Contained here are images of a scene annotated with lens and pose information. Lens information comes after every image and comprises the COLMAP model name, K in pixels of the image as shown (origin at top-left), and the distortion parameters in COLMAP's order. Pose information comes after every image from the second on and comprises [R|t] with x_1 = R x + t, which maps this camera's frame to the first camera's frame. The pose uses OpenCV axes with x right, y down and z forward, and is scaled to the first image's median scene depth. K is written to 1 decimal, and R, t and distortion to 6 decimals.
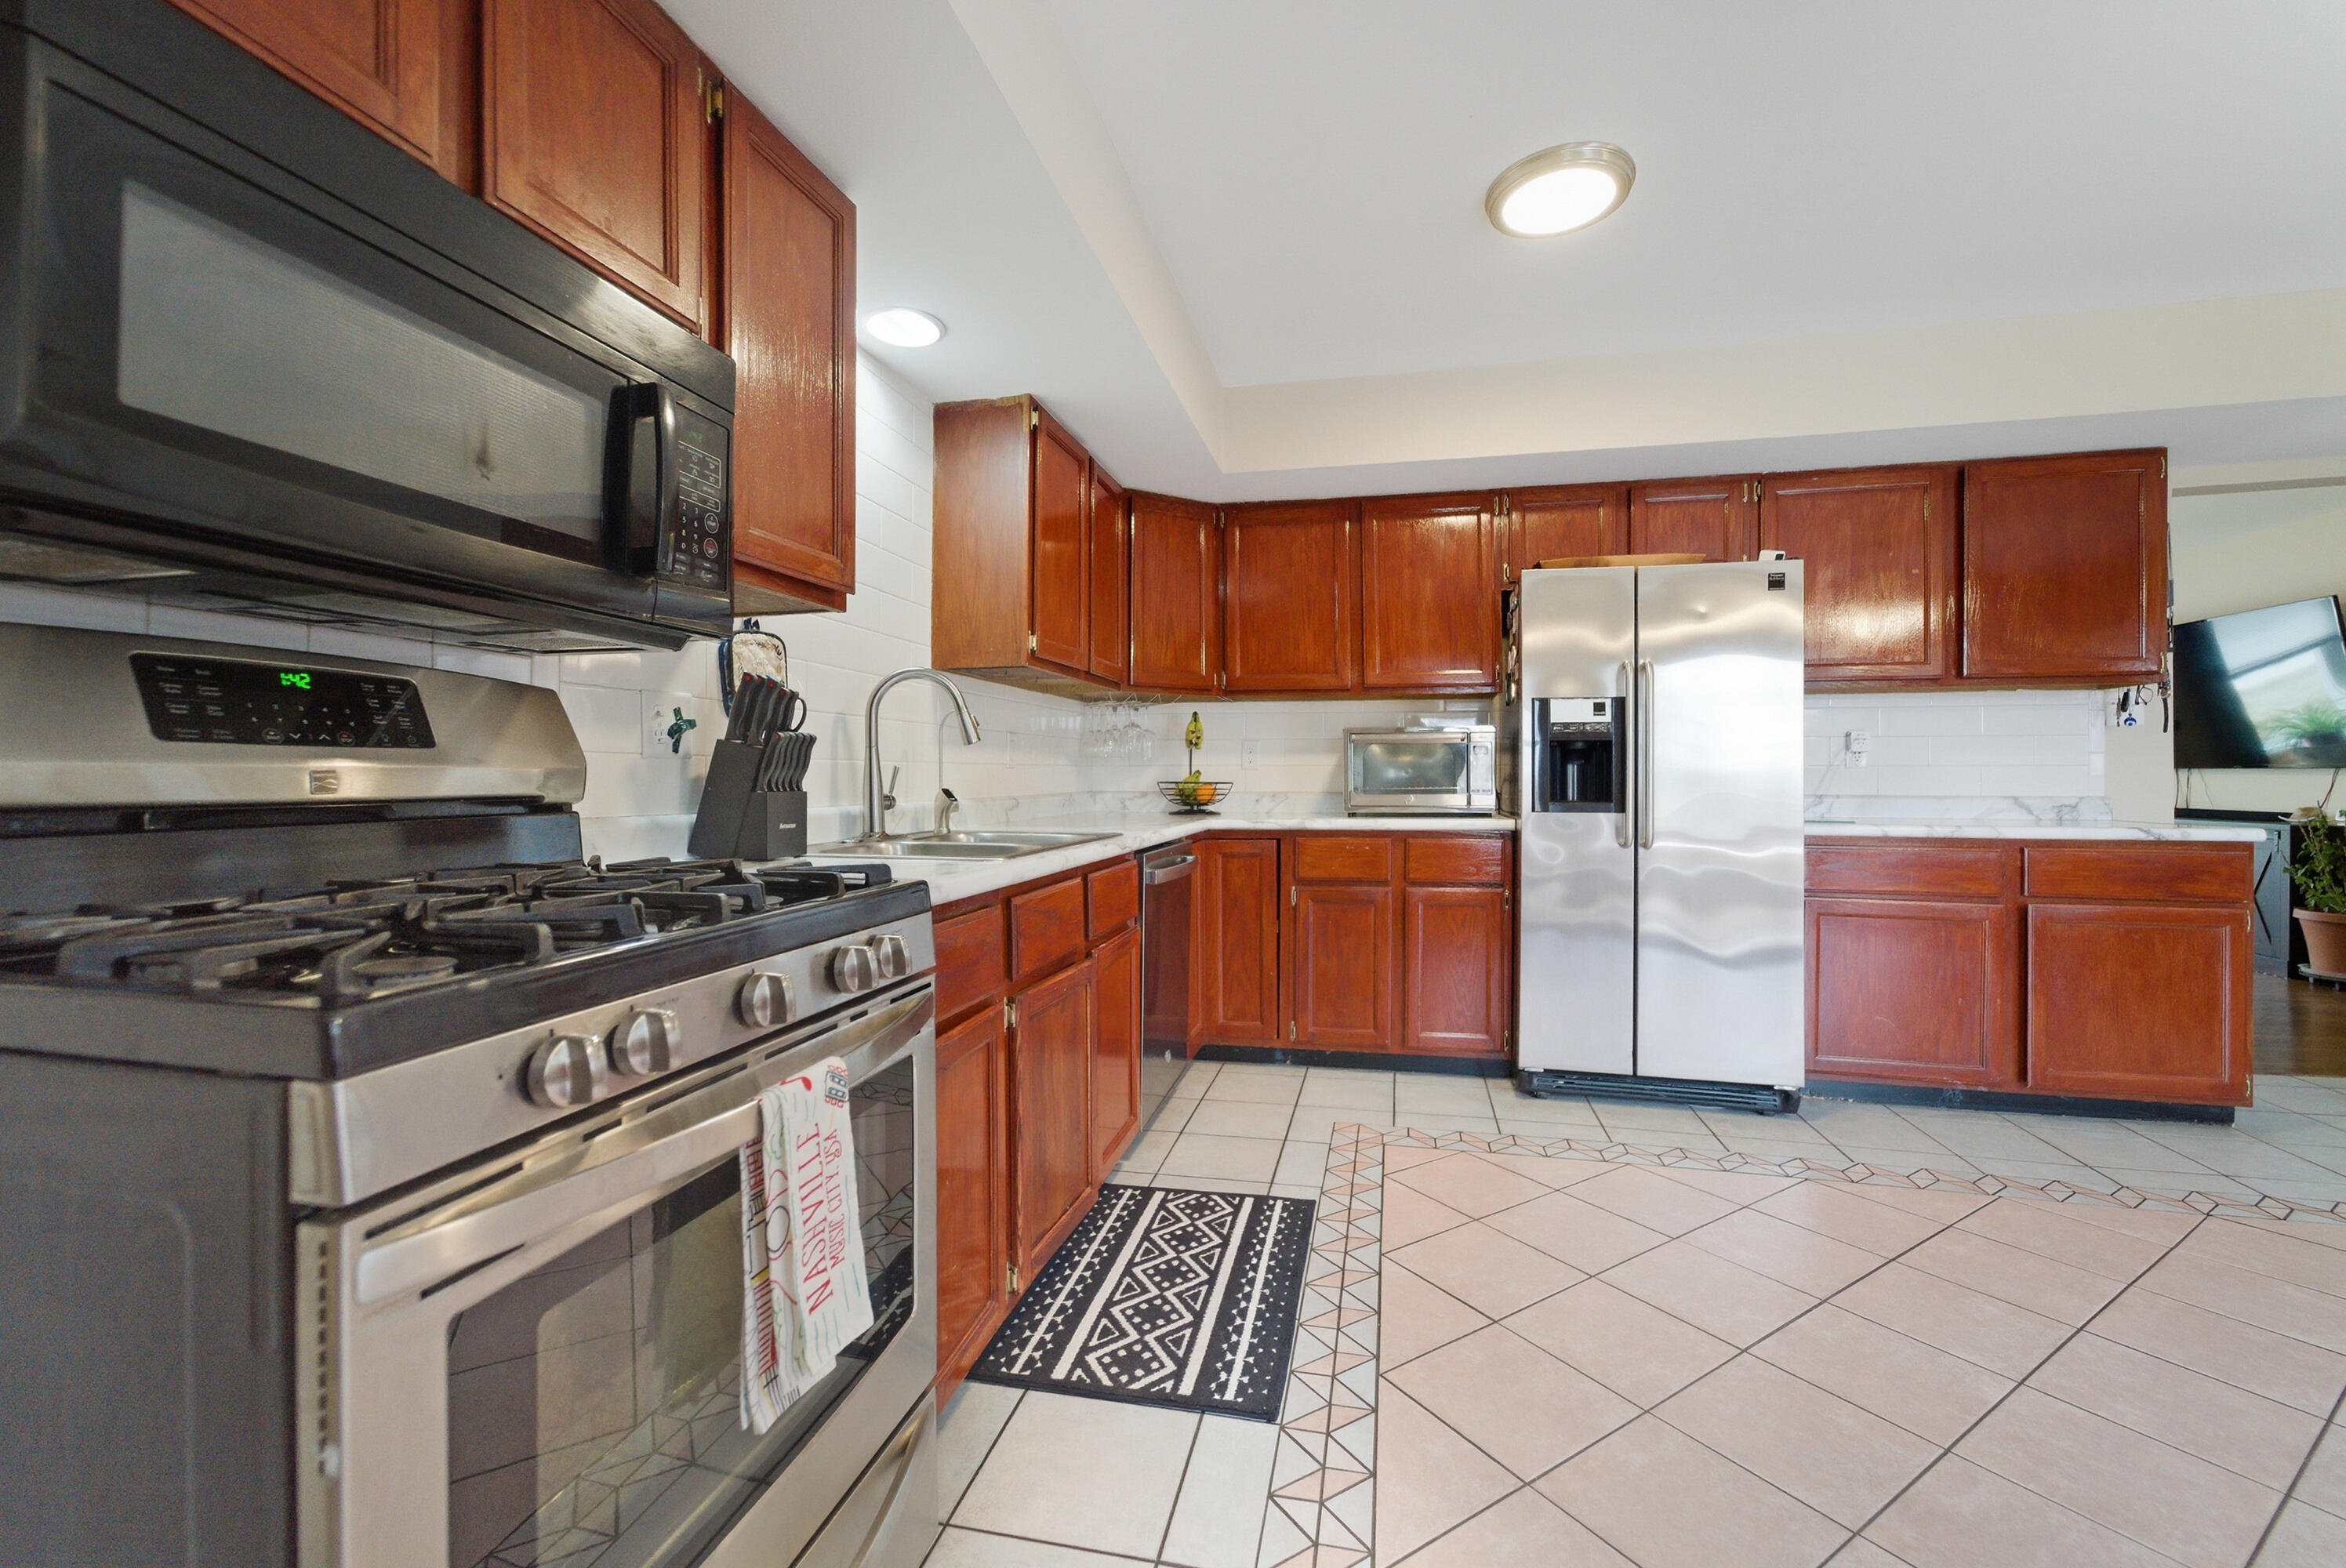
lens RADIAL K [[957.1, 0, 1184.4], [0, 957.1, 781.9], [0, 0, 1]] dist [-0.000927, -0.000586]
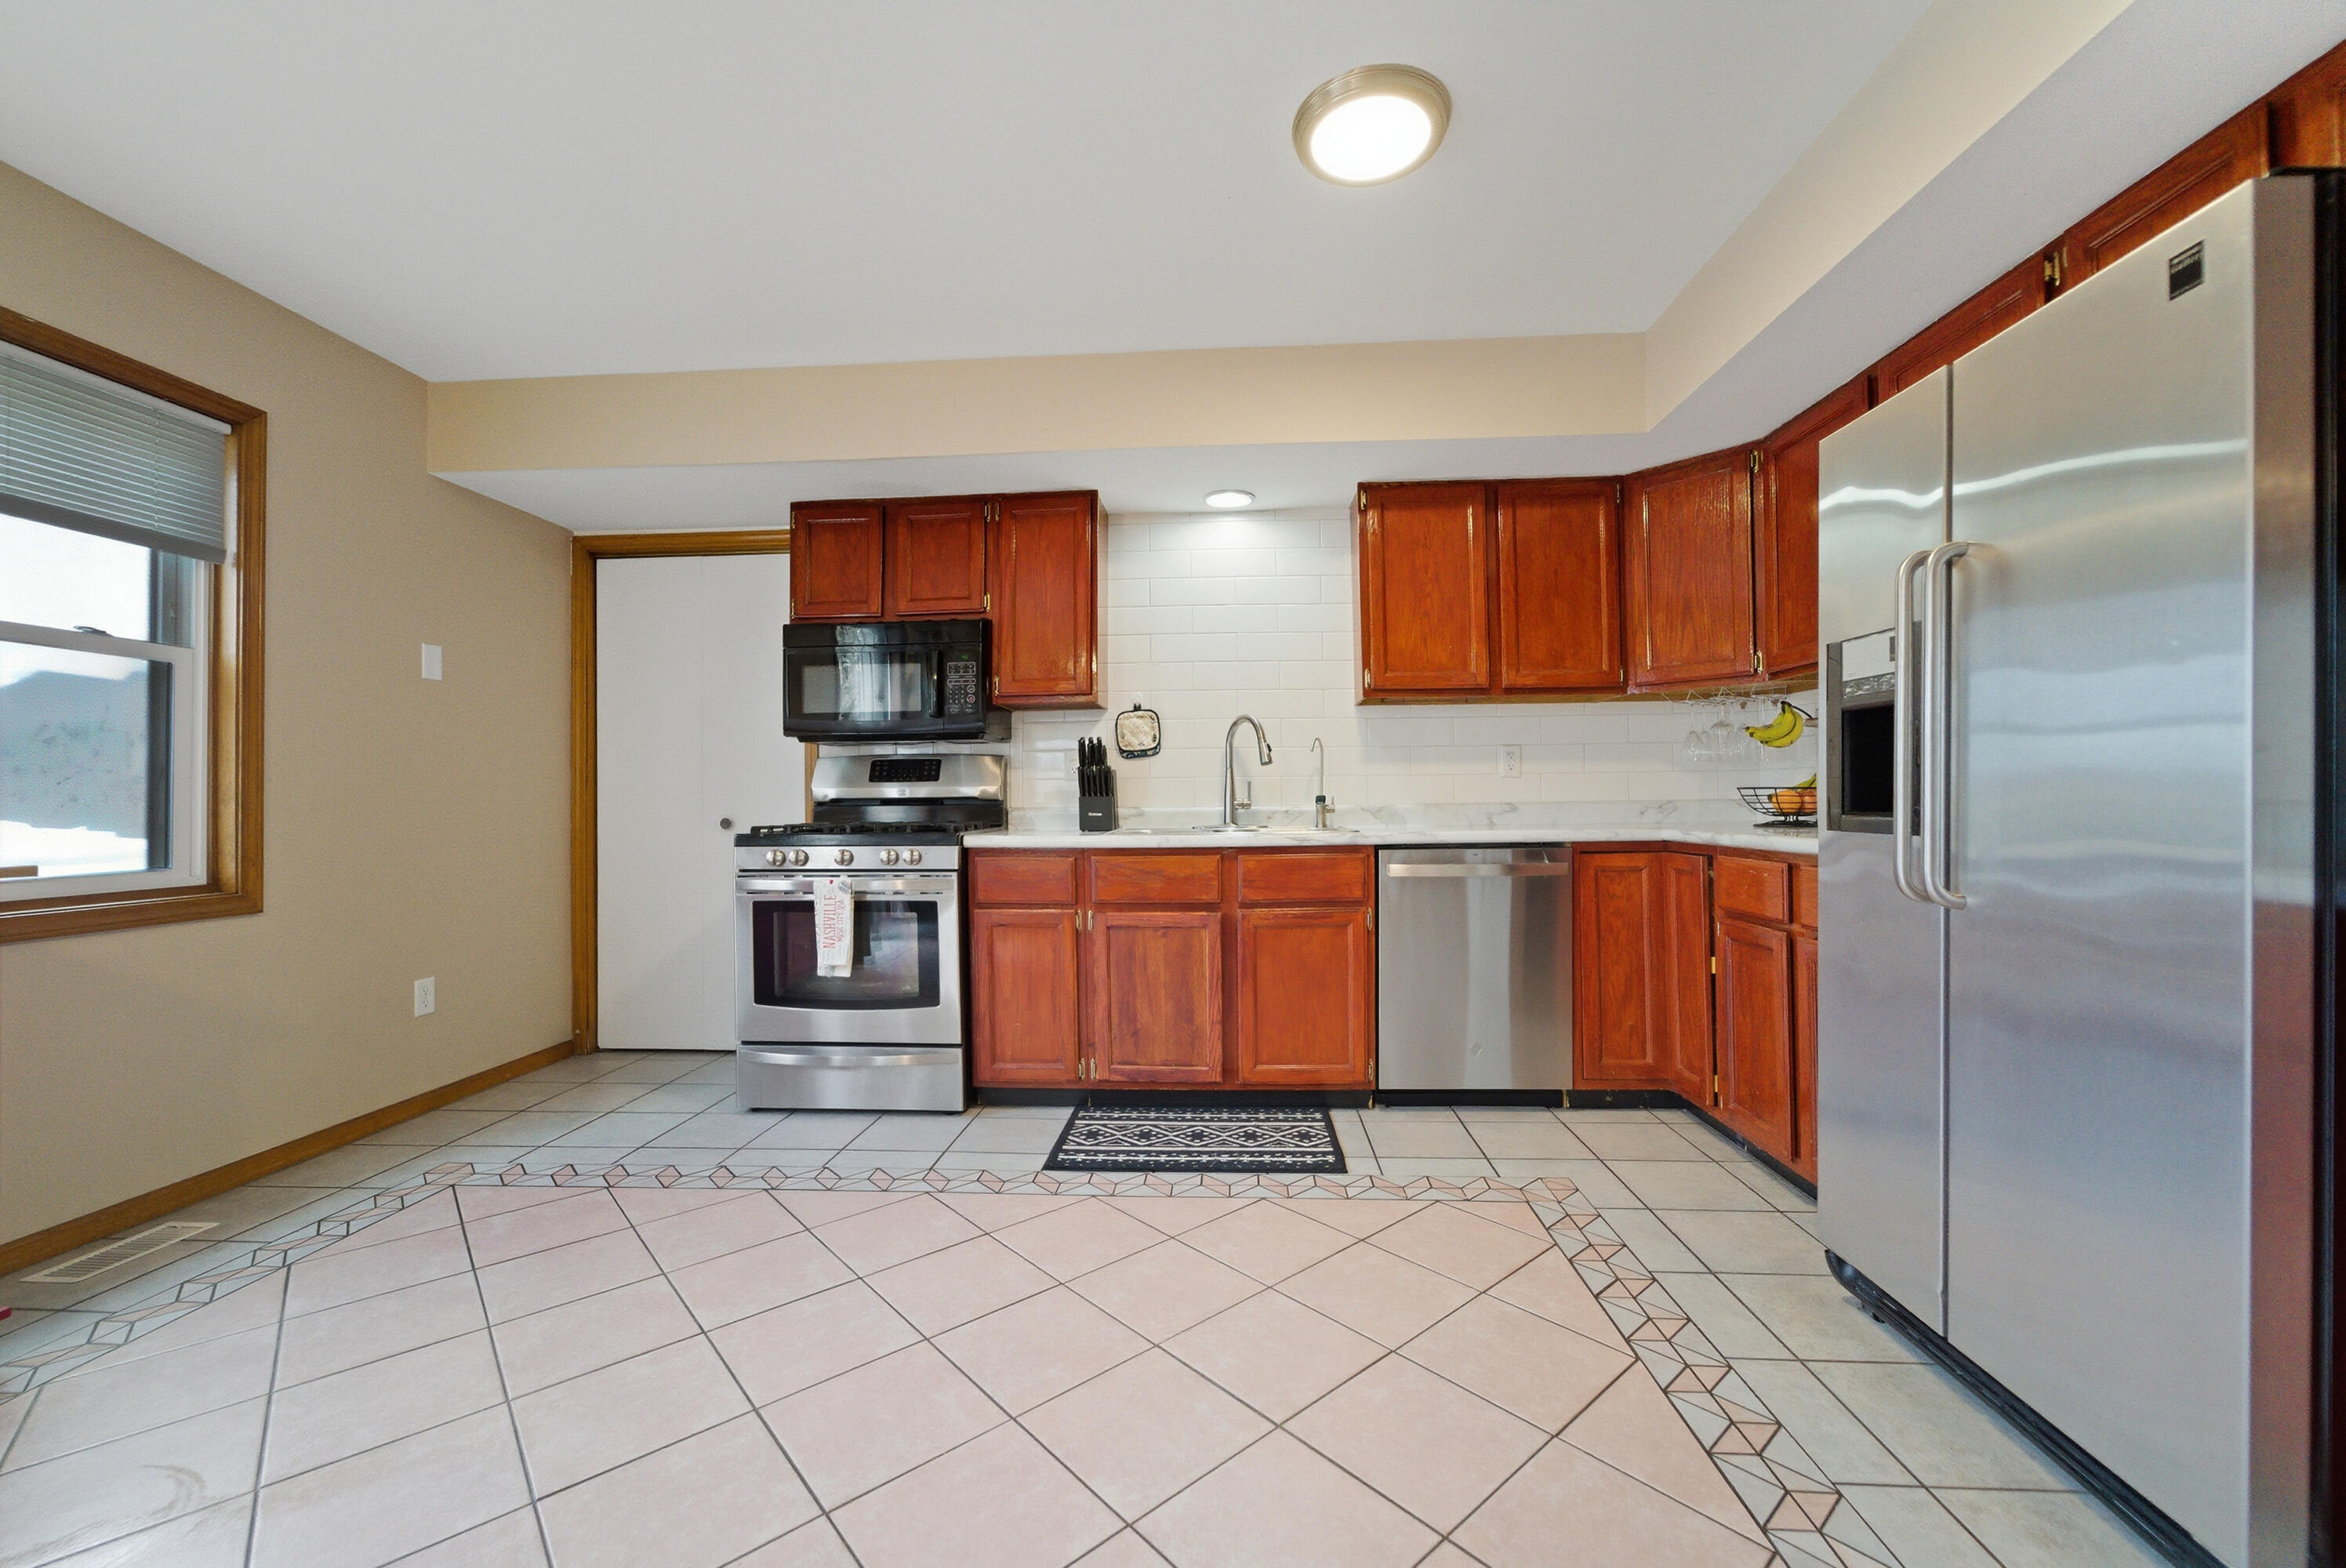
lens RADIAL K [[957.1, 0, 1197.4], [0, 957.1, 788.5], [0, 0, 1]] dist [-0.000927, -0.000586]
pose [[0.168075, -0.012981, -0.985689, 0.939447], [0.003768, 0.999914, -0.012526, 0.011652], [0.985767, -0.001609, 0.168109, 0.515527]]
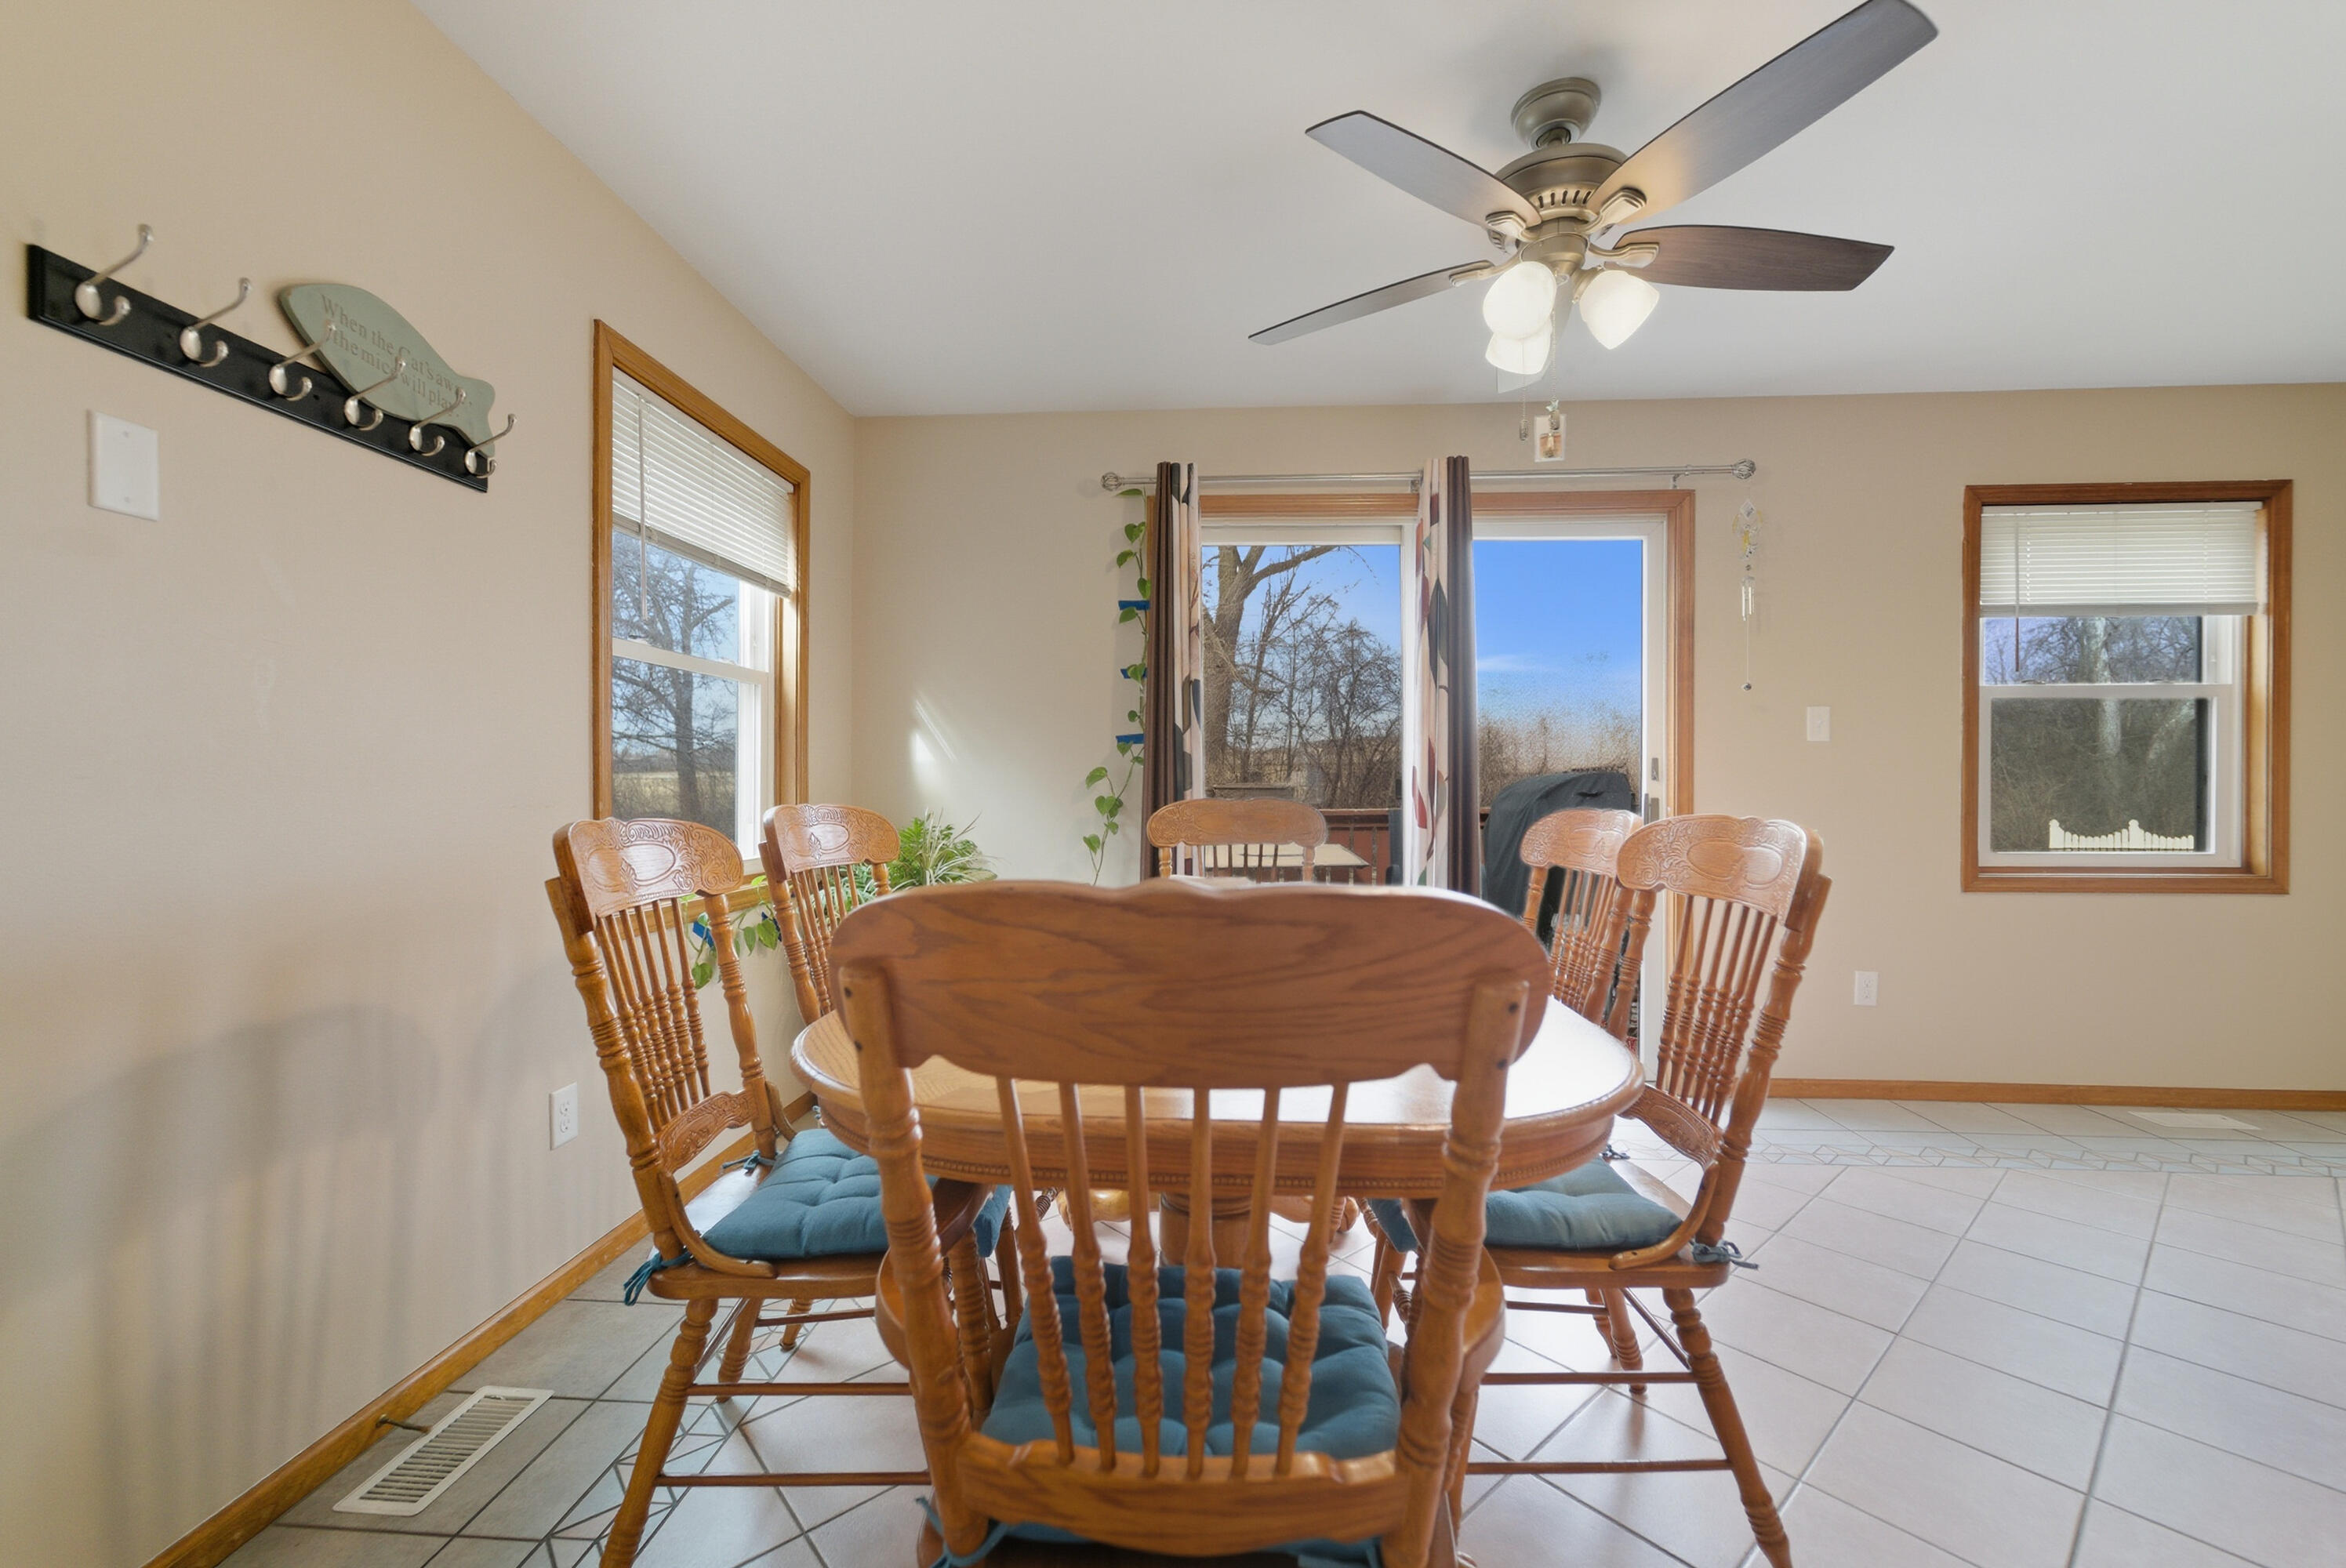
lens RADIAL K [[957.1, 0, 1173.0], [0, 957.1, 784.9], [0, 0, 1]] dist [-0.000927, -0.000586]
pose [[-0.988127, 0.002058, -0.153626, 1.322519], [0.000584, 0.999953, 0.009639, -0.022322], [0.153638, 0.009435, -0.988082, 0.677808]]
